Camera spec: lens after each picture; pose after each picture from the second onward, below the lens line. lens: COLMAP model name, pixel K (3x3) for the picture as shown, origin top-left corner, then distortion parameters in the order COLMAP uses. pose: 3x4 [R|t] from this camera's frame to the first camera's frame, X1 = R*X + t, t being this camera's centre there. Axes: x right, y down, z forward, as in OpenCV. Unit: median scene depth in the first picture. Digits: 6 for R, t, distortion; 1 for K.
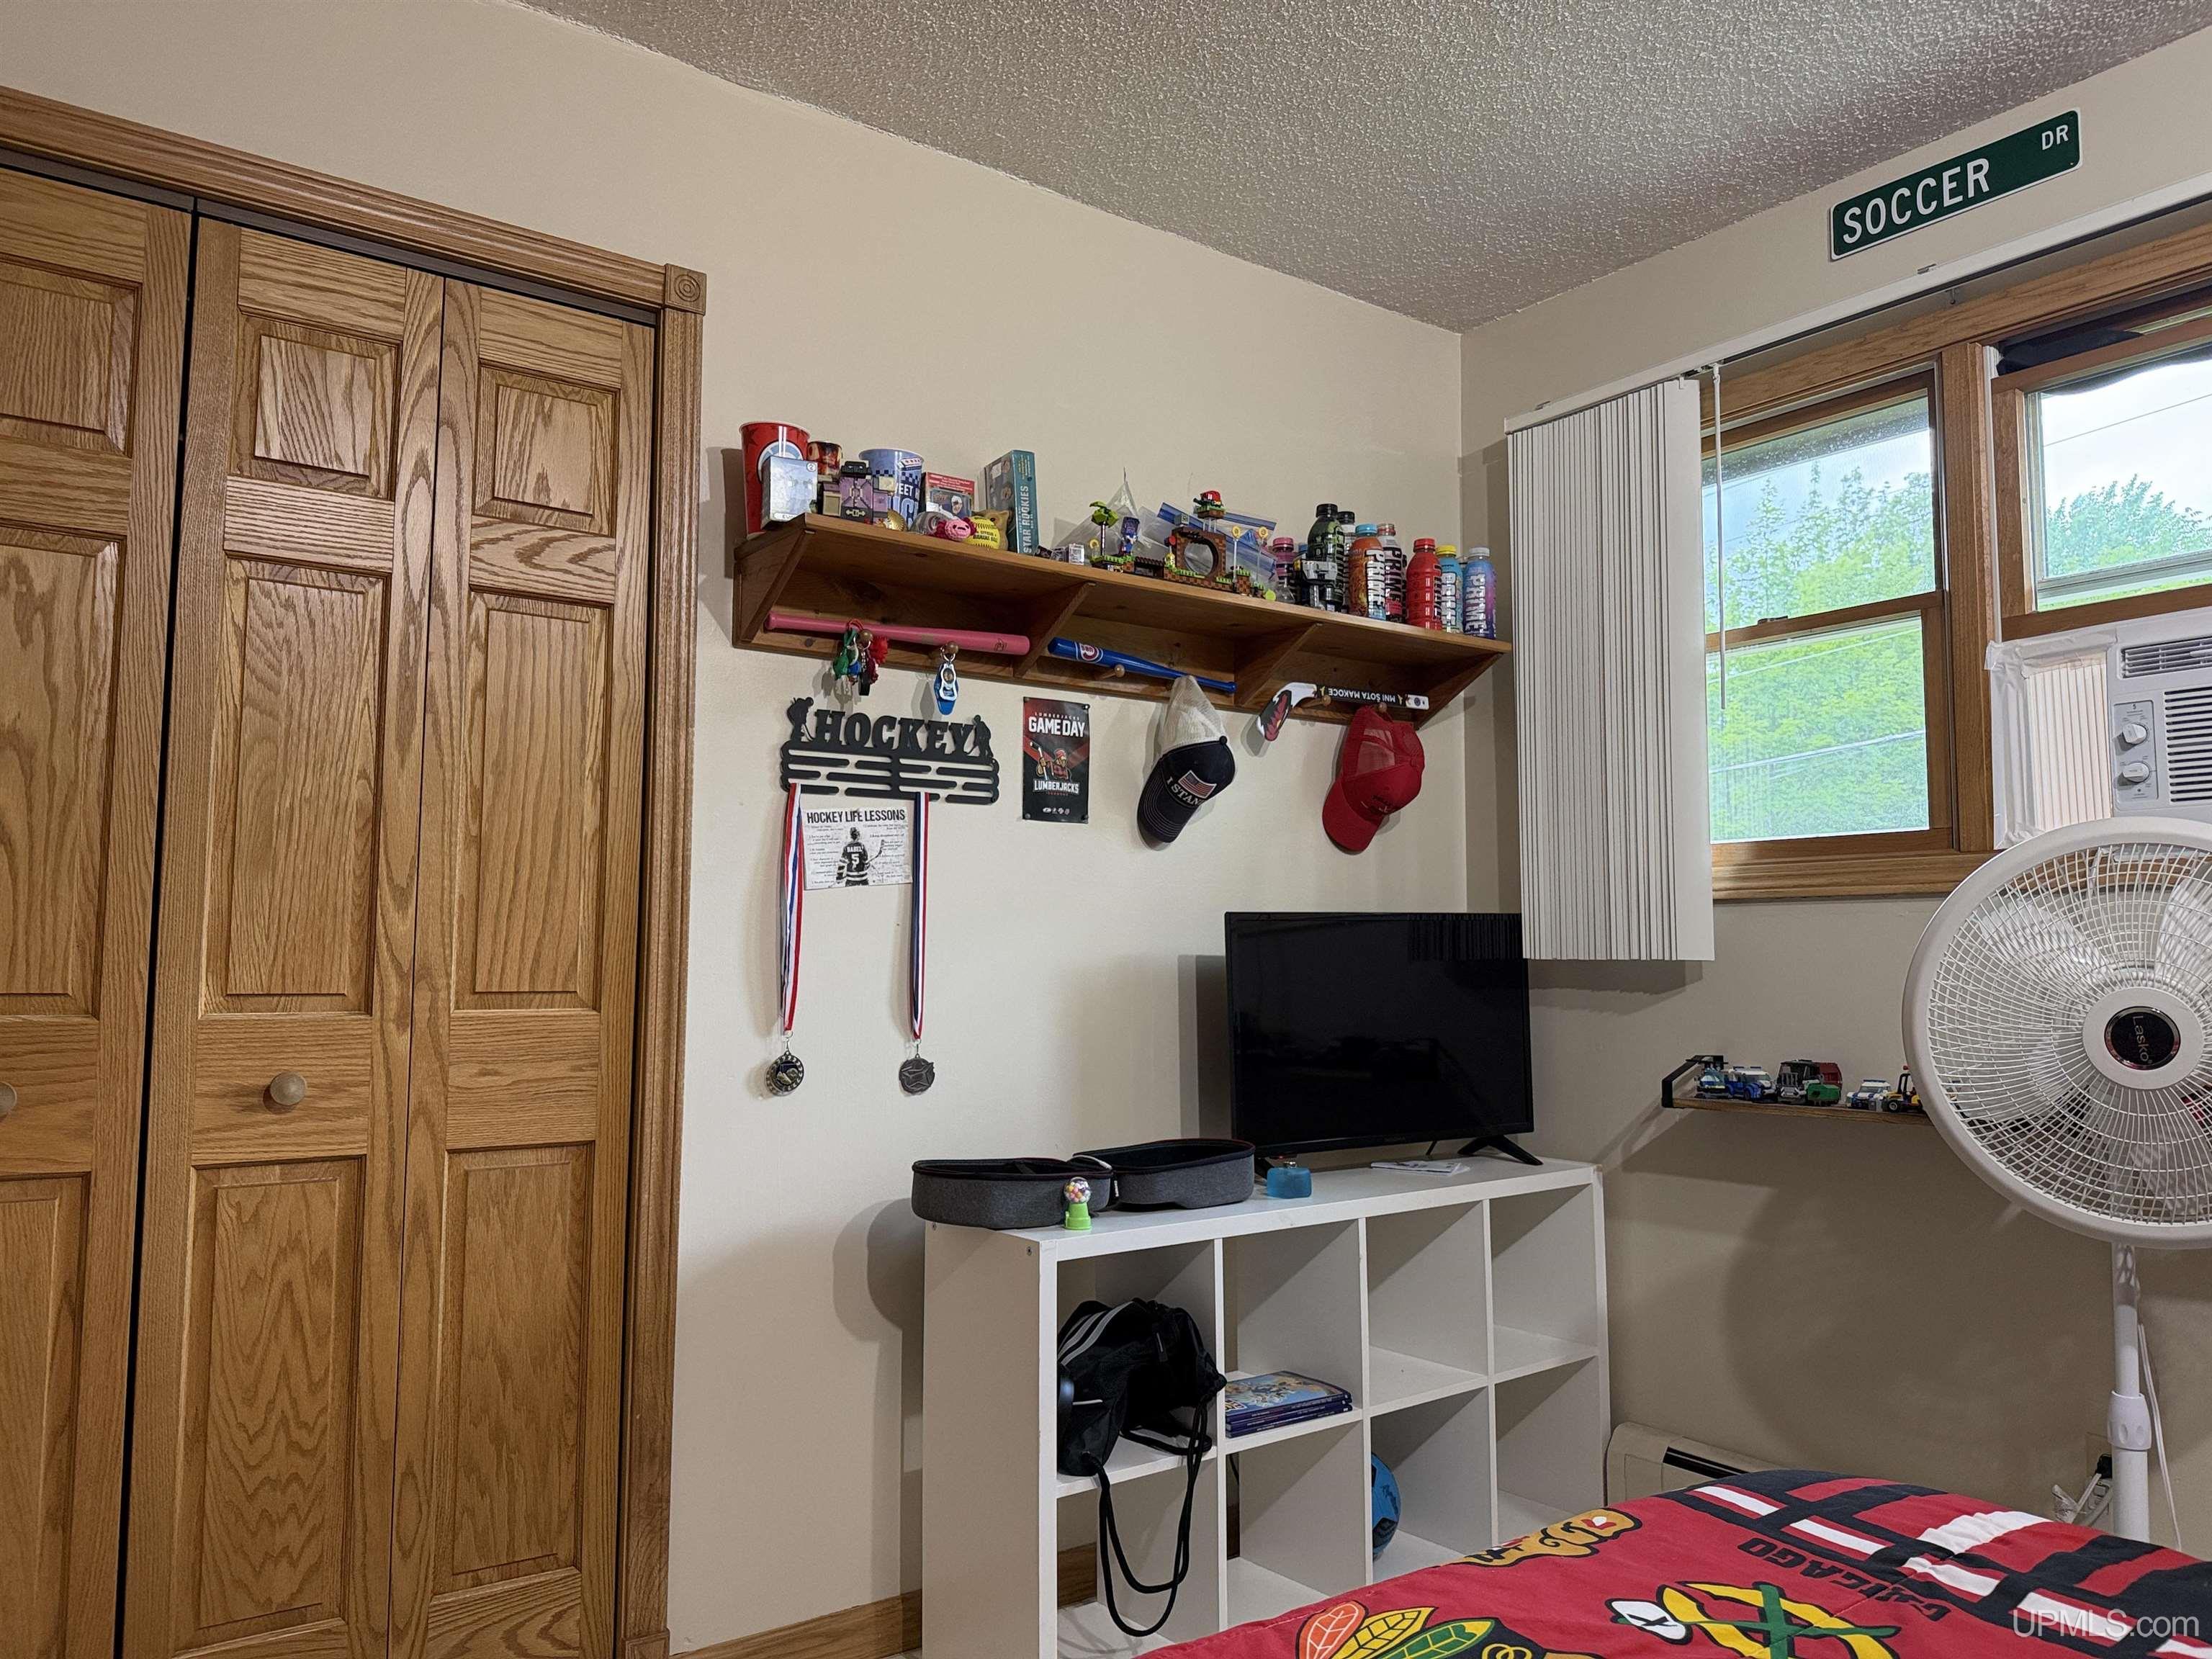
lens RADIAL K [[1567.6, 0, 1111.9], [0, 1567.6, 837.0], [0, 0, 1]] dist [0.092626, -0.102808]
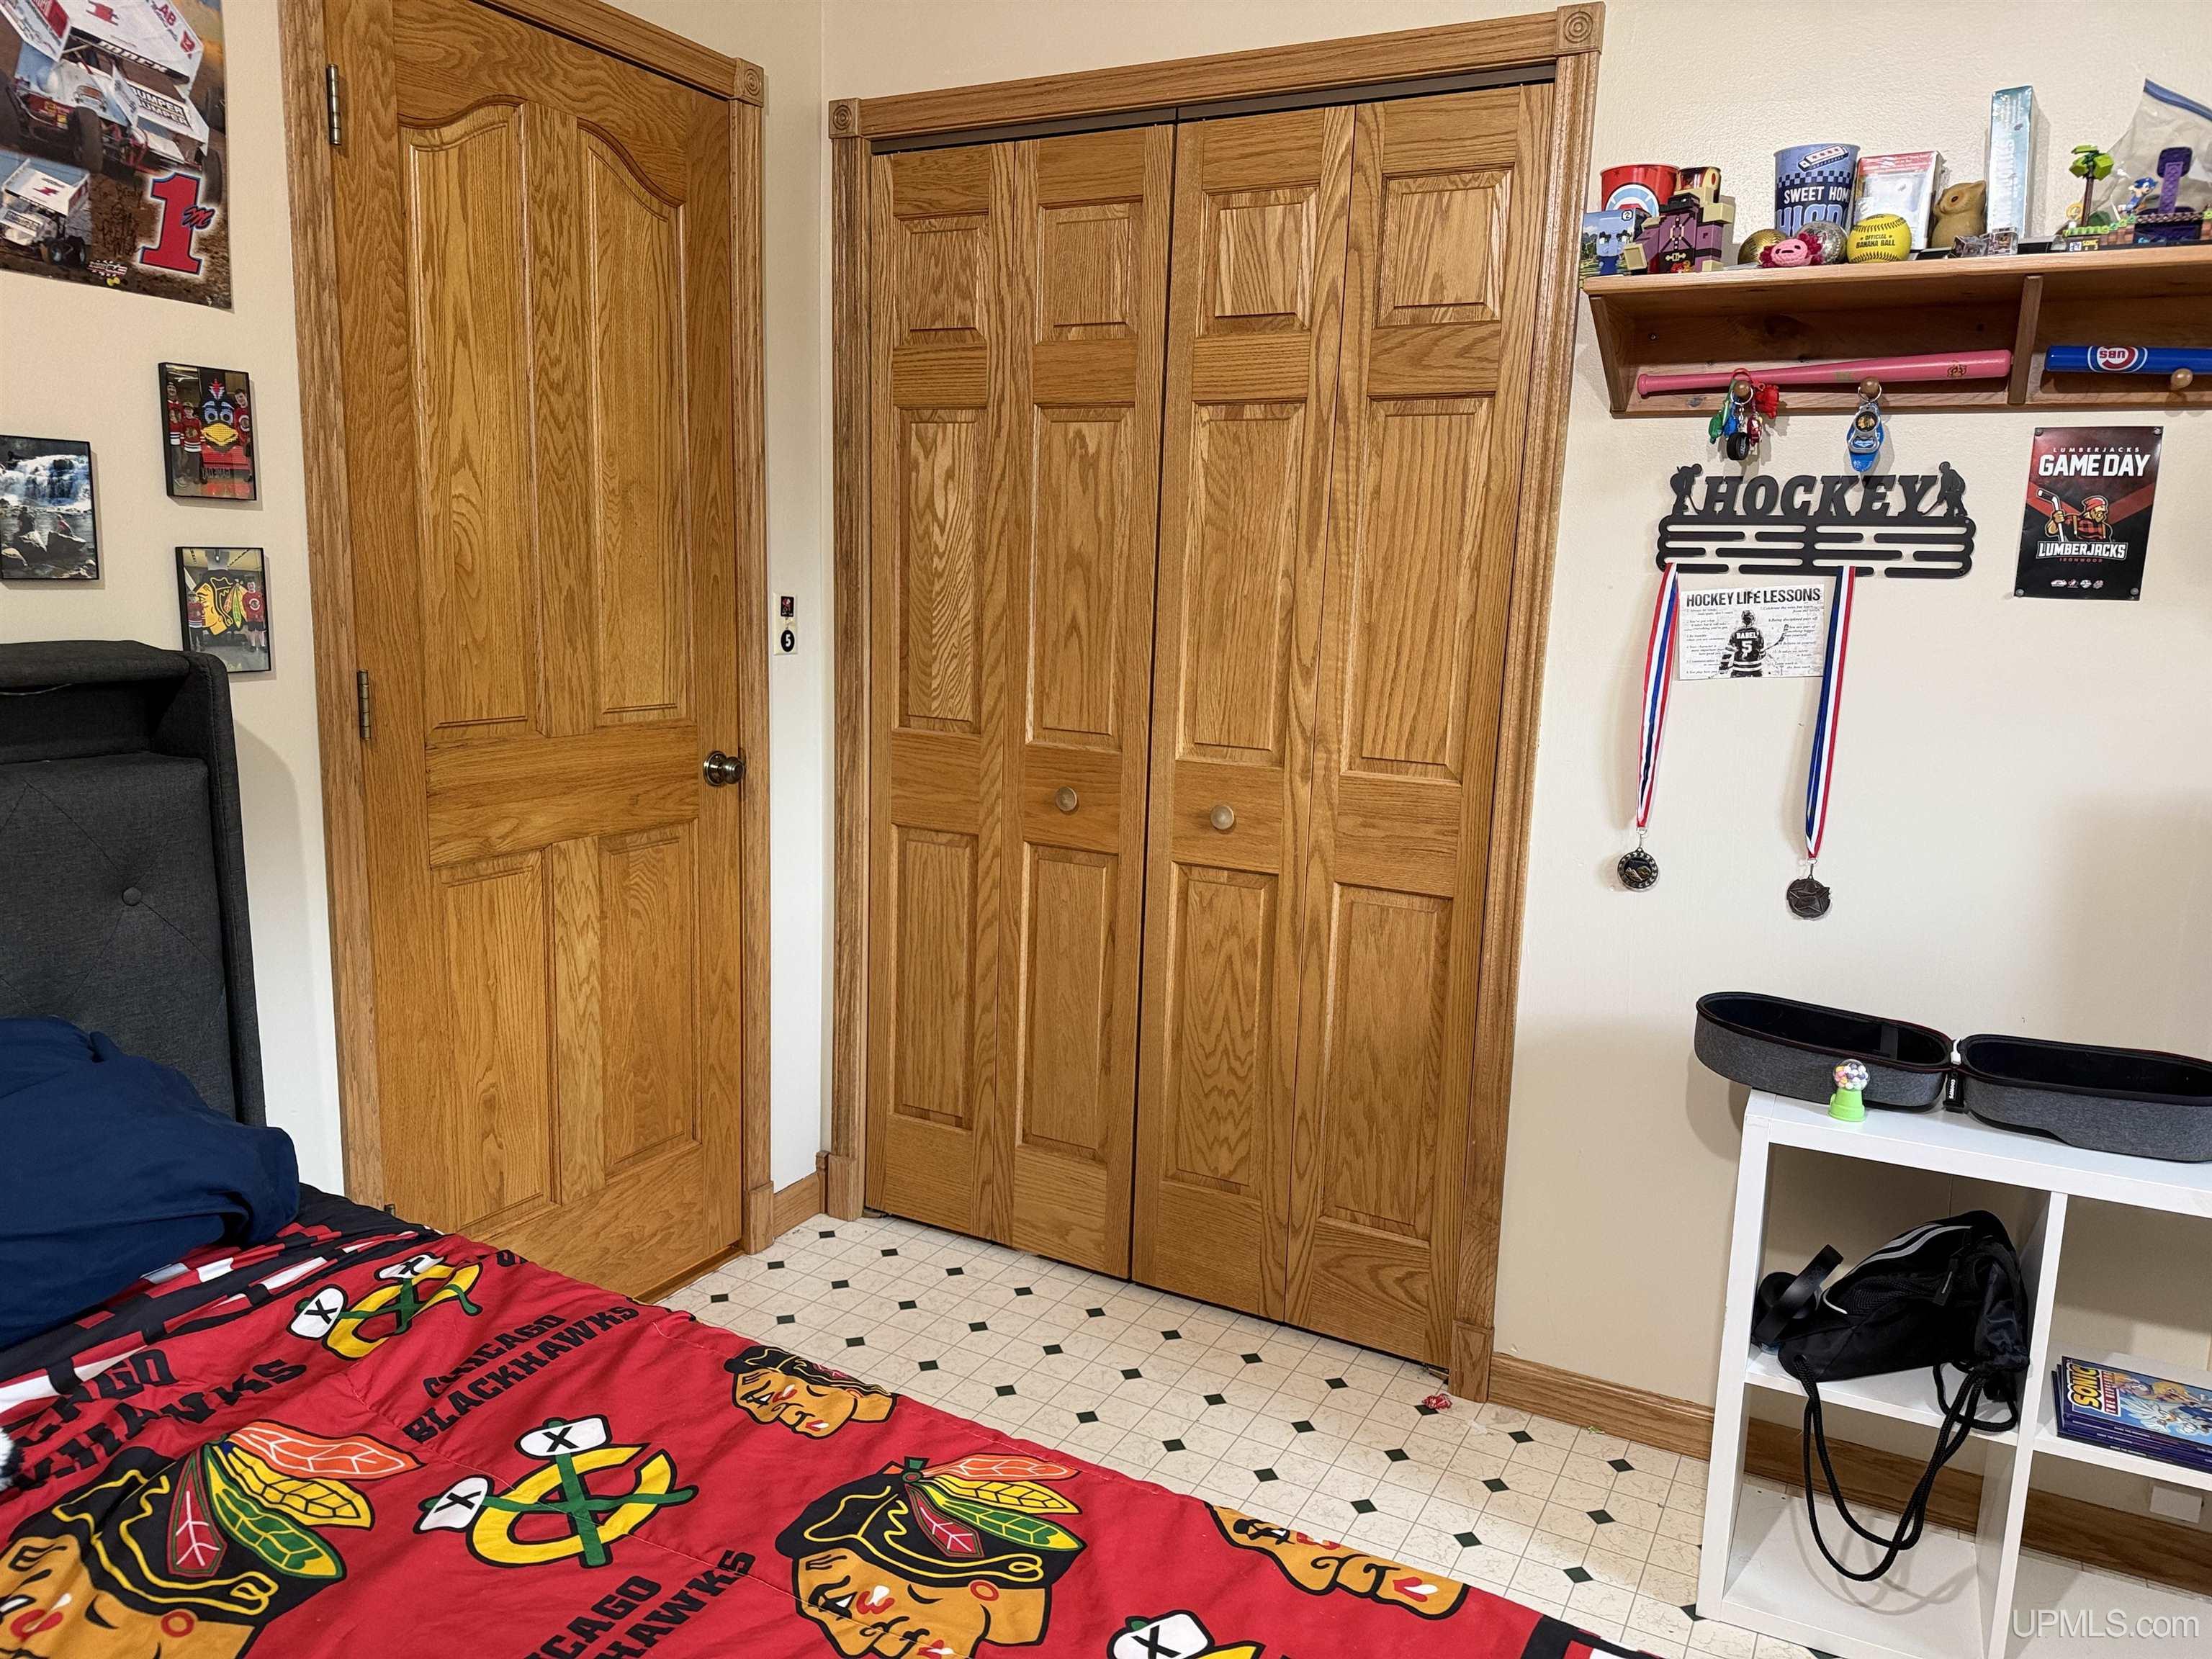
lens RADIAL K [[1569.1, 0, 1106.0], [0, 1569.1, 829.5], [0, 0, 1]] dist [0.144010, -0.212231]
pose [[0.436459, 0.160350, -0.885320, 0.556497], [0.041152, 0.979403, 0.197678, -0.088023], [0.898783, -0.122711, 0.420870, 0.322077]]
